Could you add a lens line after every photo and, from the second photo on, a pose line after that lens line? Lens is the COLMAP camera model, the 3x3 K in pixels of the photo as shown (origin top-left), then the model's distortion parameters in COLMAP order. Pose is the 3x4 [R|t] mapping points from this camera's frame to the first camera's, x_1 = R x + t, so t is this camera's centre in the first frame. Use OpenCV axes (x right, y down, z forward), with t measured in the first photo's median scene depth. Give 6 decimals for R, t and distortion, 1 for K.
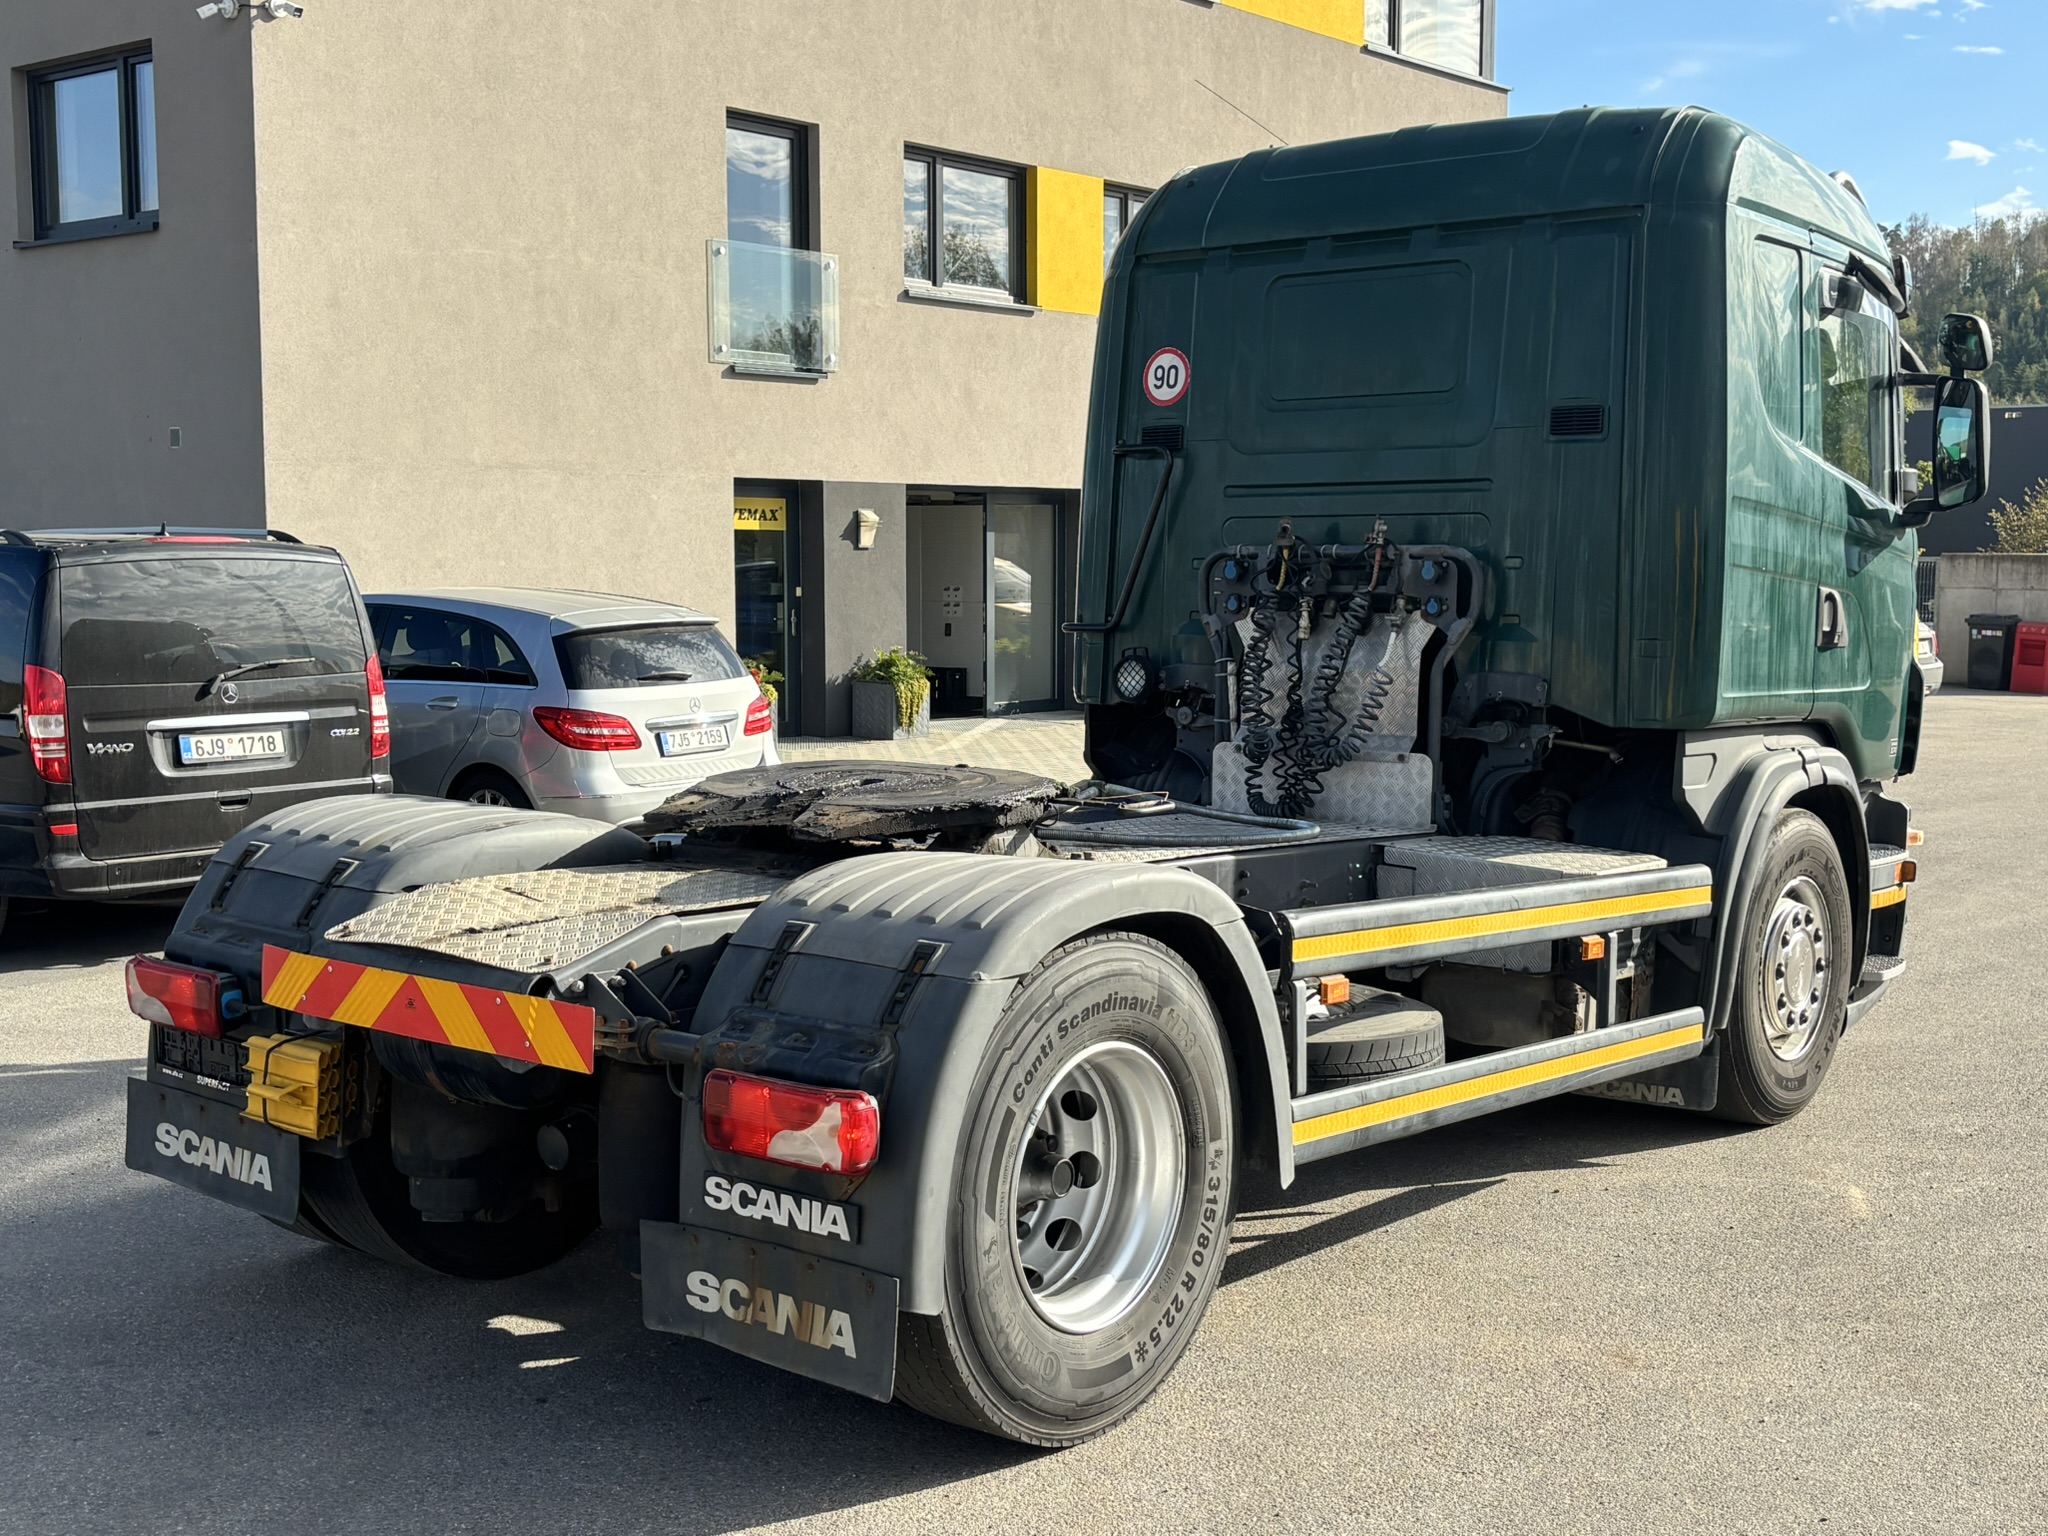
lens RADIAL K [[2522.2, 0, 1027.2], [0, 2522.2, 757.5], [0, 0, 1]] dist [0.086777, 0.000000]
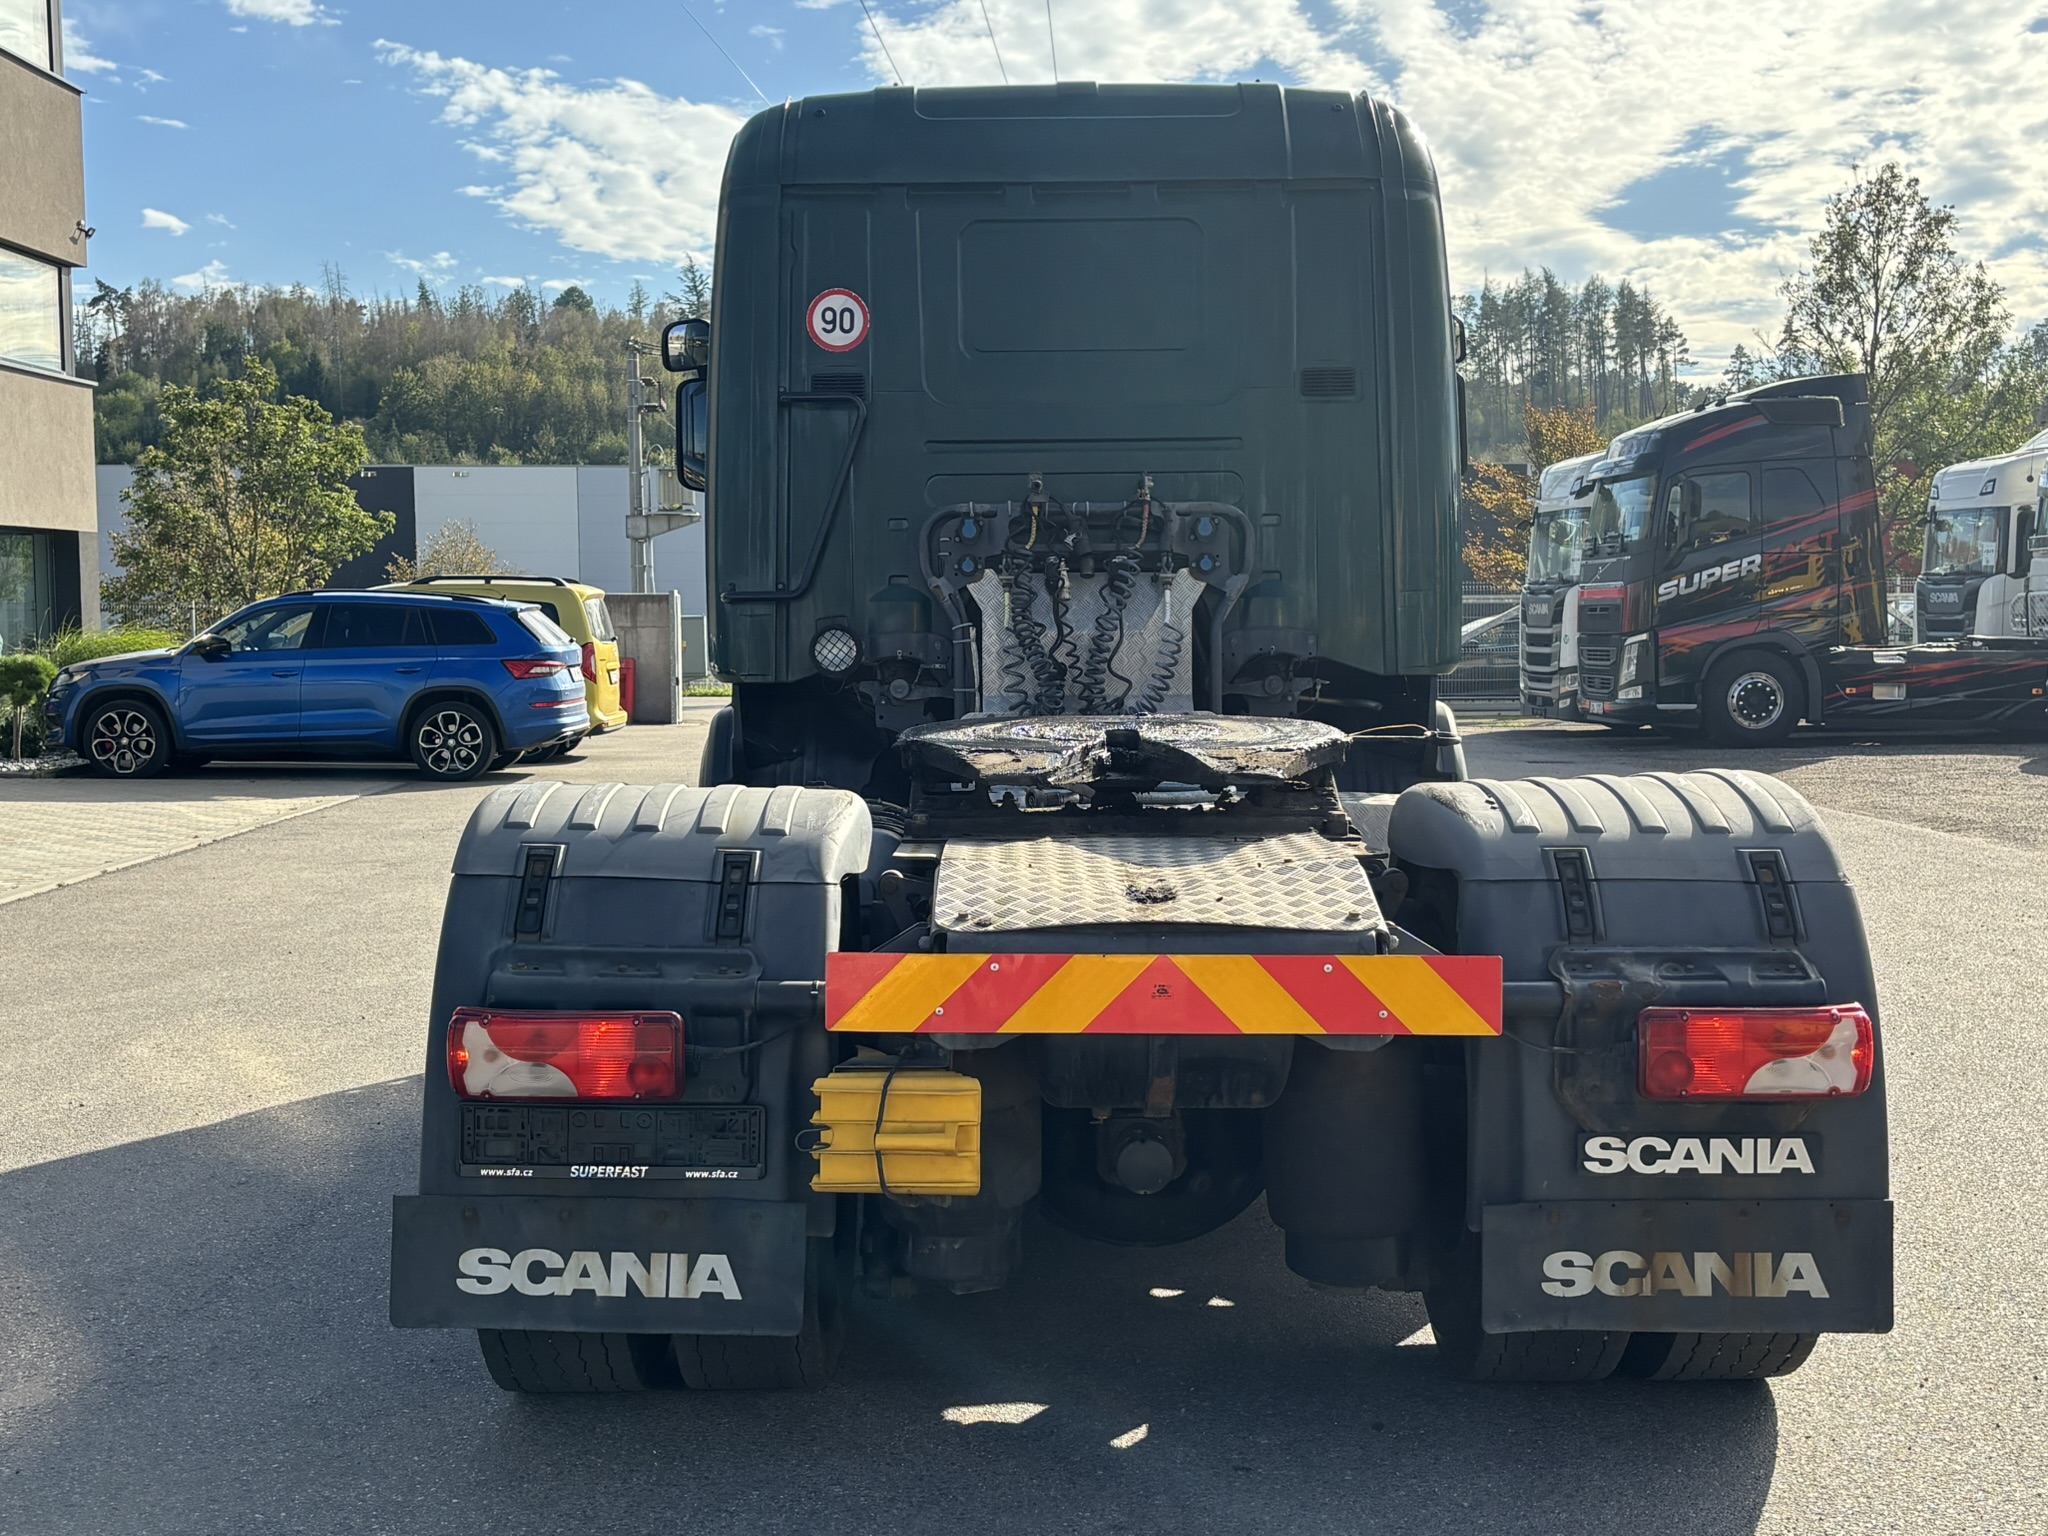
lens RADIAL K [[2522.2, 0, 1026.6], [0, 2522.2, 767.9], [0, 0, 1]] dist [0.086777, 0.000000]
pose [[0.757938, -0.046147, 0.650692, -0.550778], [0.061880, 0.998083, -0.001296, 0.017770], [-0.649385, 0.041247, 0.759341, 0.299706]]
